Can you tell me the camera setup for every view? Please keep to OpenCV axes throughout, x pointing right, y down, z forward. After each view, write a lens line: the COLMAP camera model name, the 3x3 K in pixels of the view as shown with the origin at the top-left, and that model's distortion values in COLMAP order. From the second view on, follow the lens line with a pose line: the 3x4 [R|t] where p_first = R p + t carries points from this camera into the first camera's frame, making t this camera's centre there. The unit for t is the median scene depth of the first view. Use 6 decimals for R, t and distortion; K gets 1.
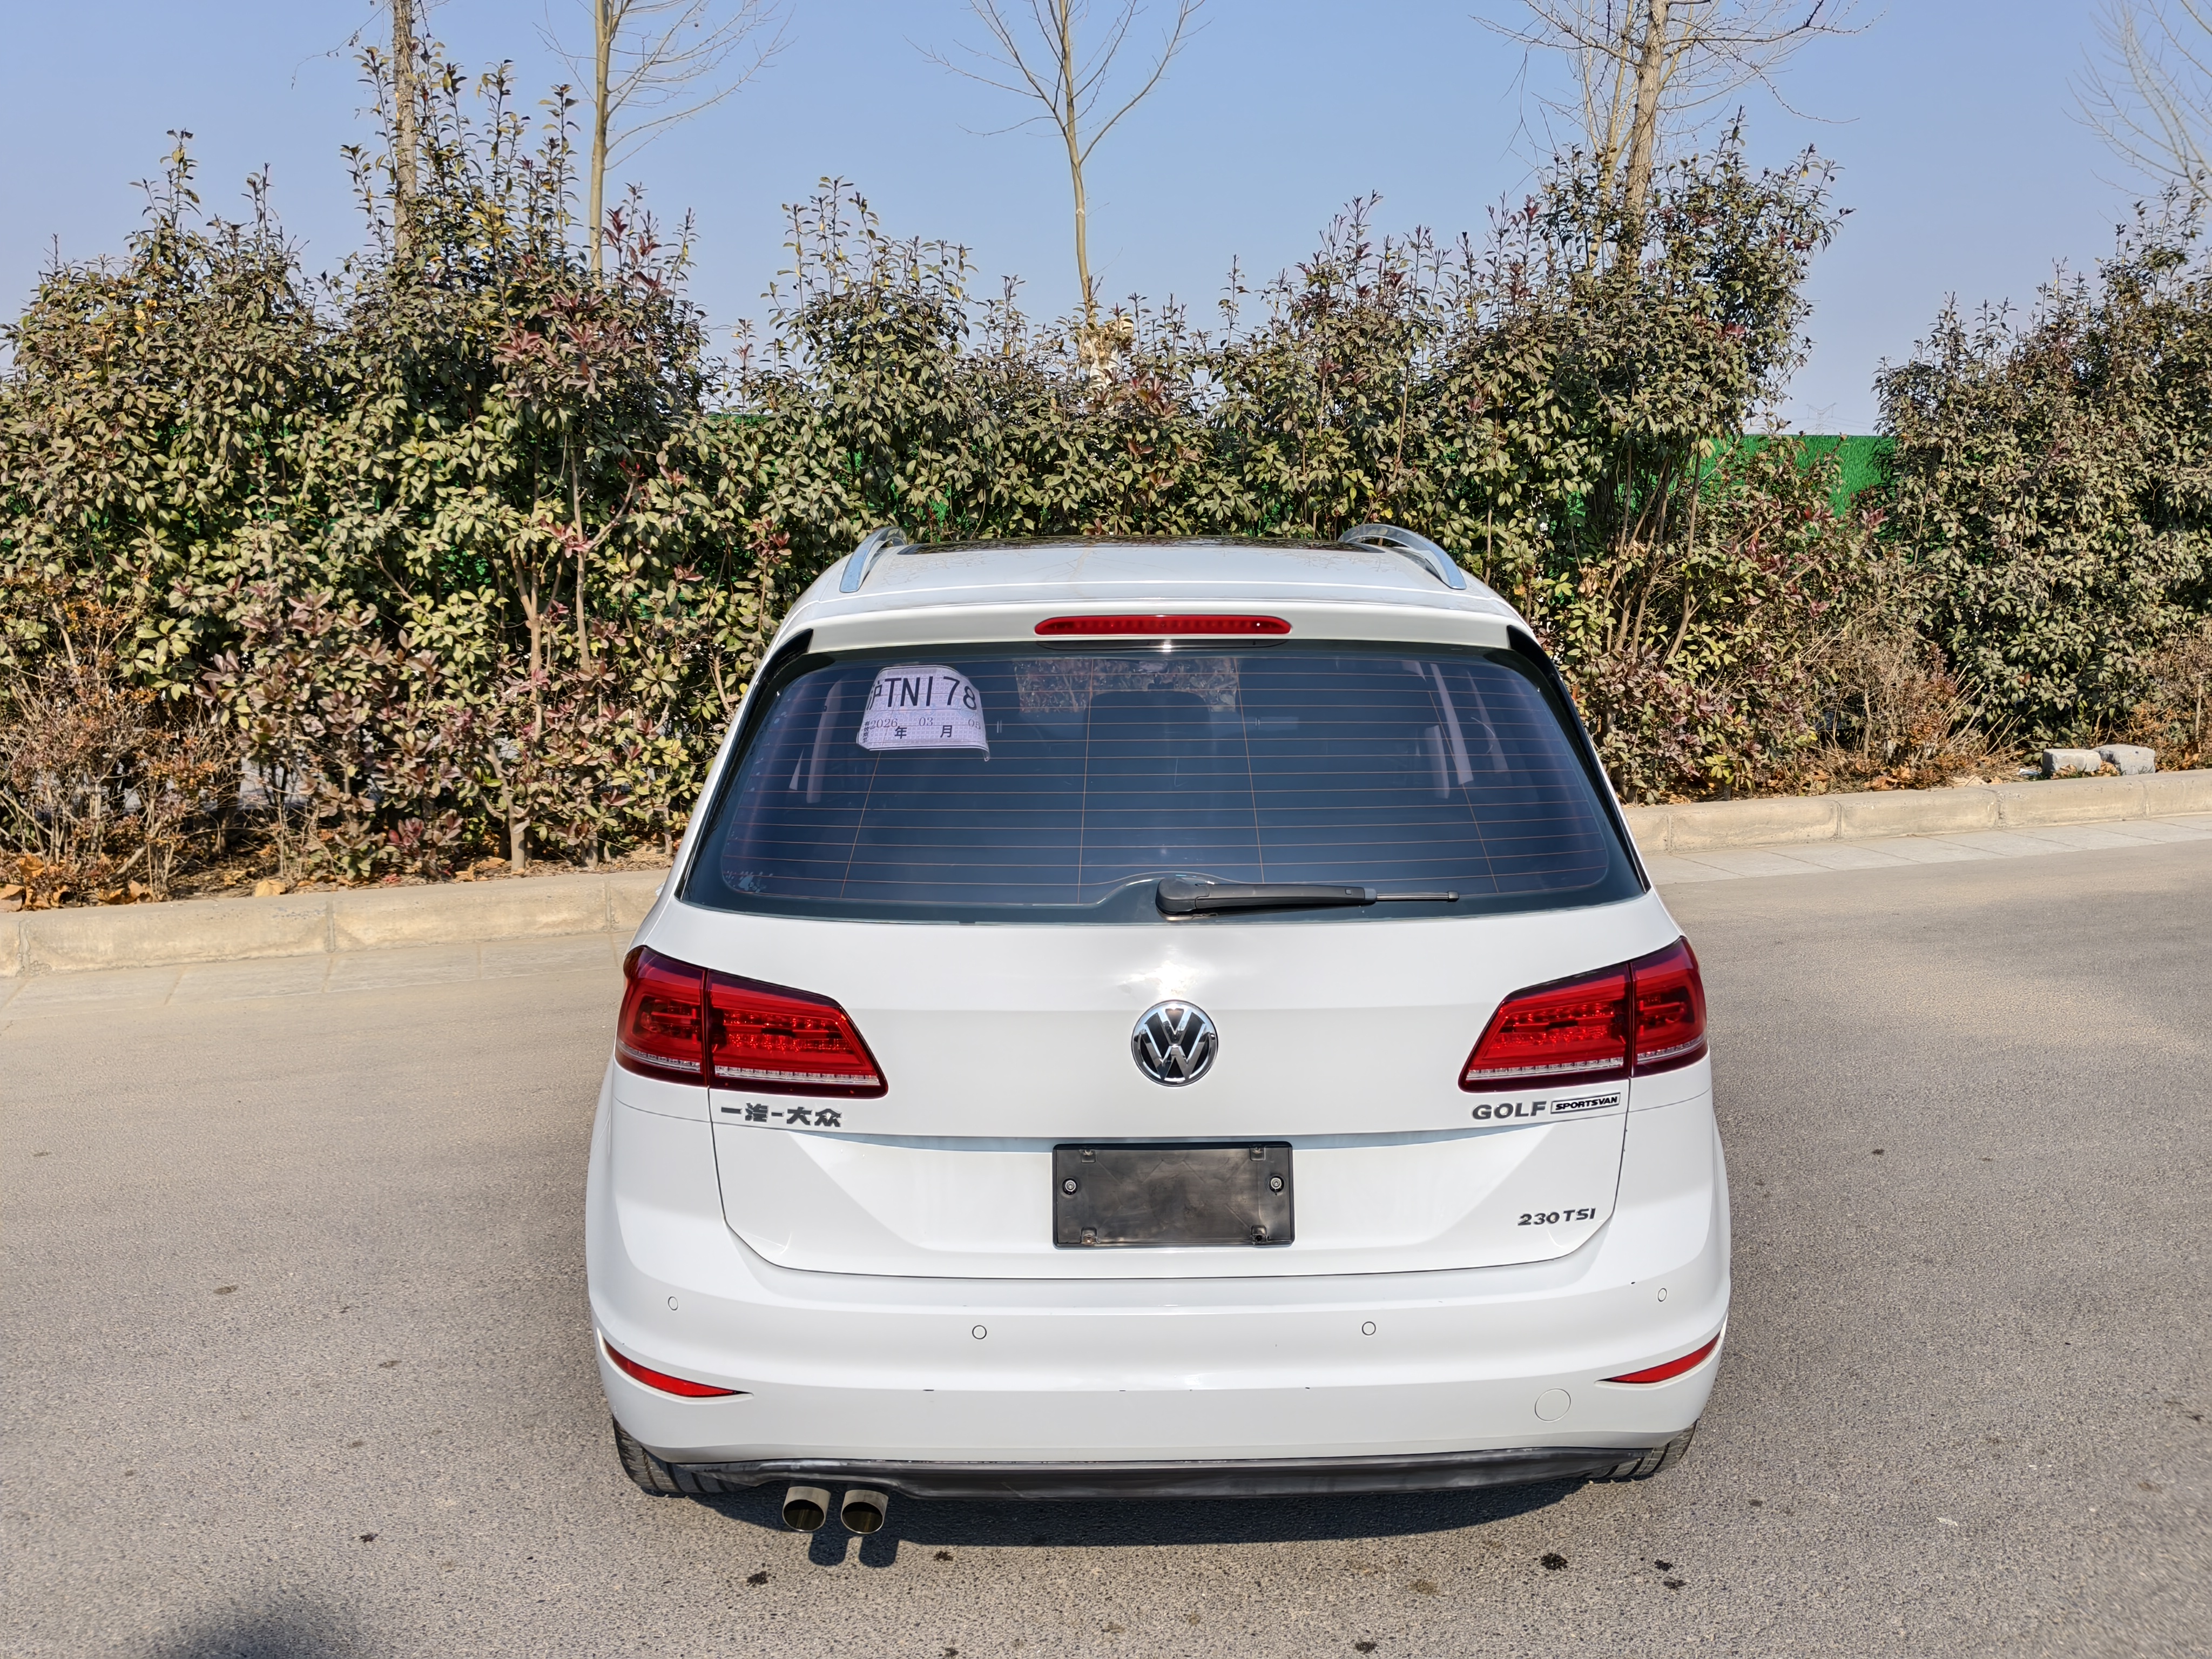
lens RADIAL K [[1871.0, 0, 1116.1], [0, 1871.0, 835.9], [0, 0, 1]] dist [0.059697, -0.067075]
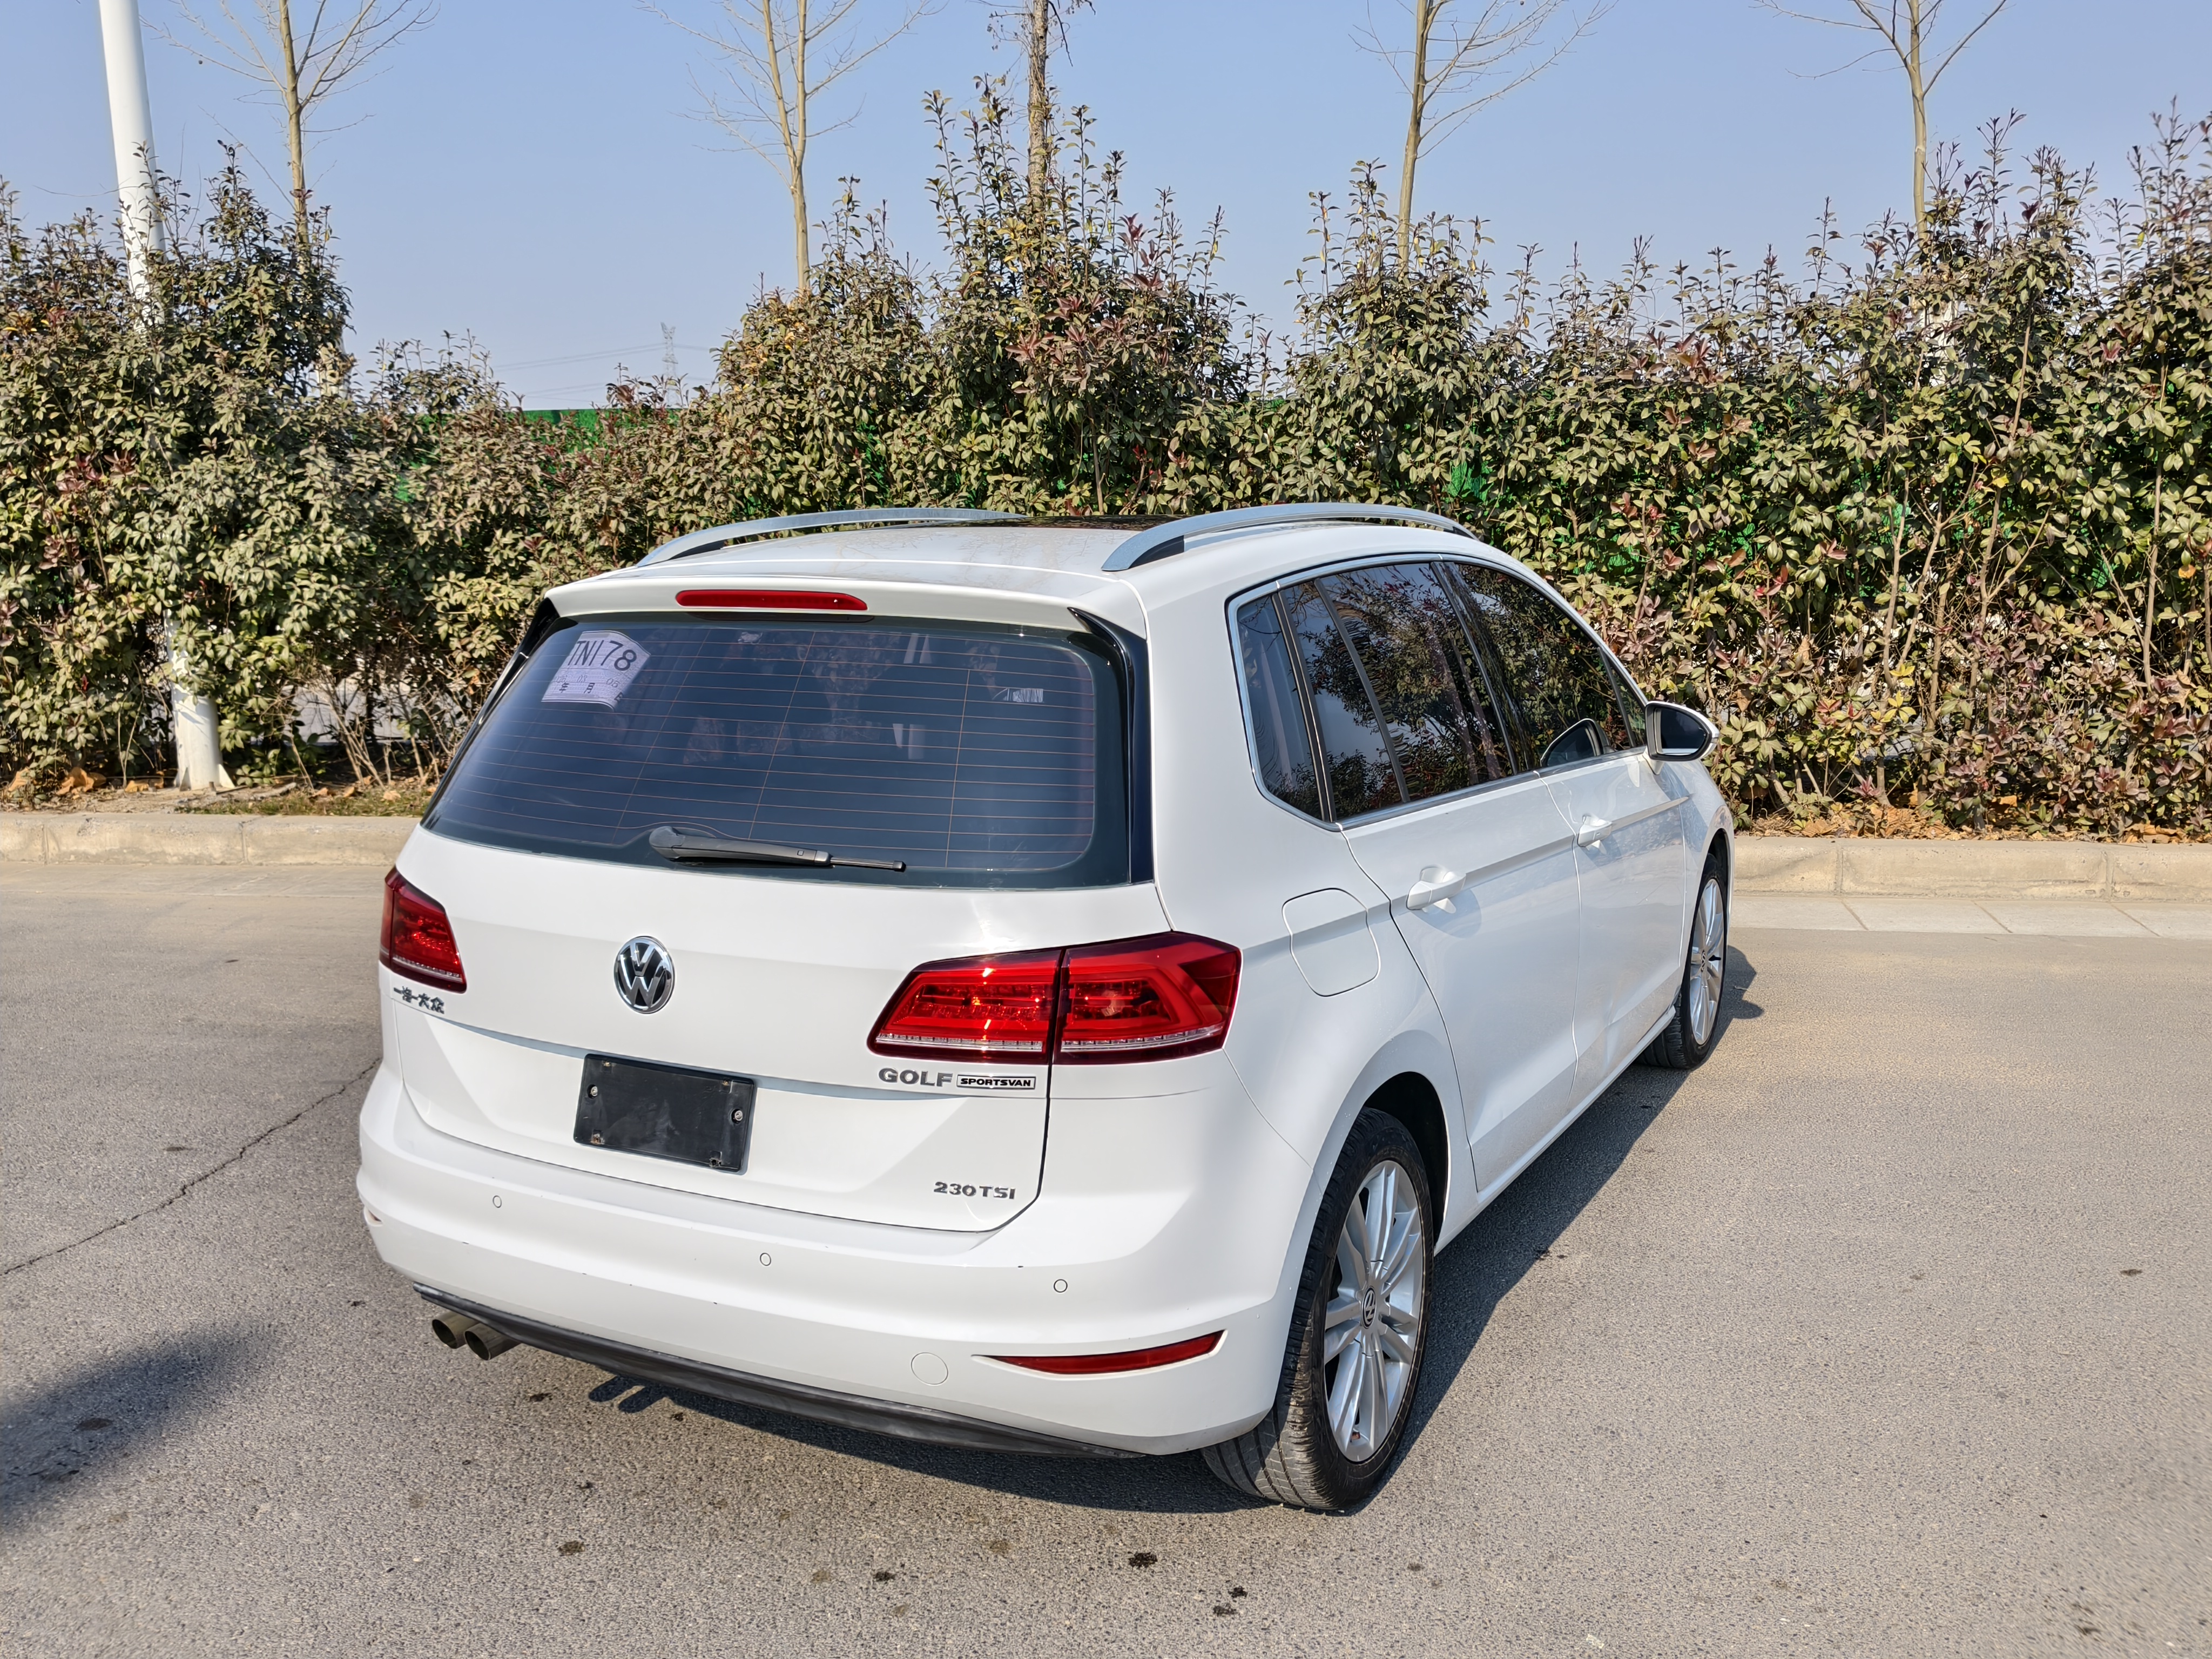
lens RADIAL K [[1871.0, 0, 1110.5], [0, 1871.0, 830.0], [0, 0, 1]] dist [0.059697, -0.067075]
pose [[0.872685, 0.075773, -0.482368, 0.267437], [-0.071278, 0.997073, 0.027672, -0.008554], [0.483053, 0.010233, 0.875531, 0.051163]]
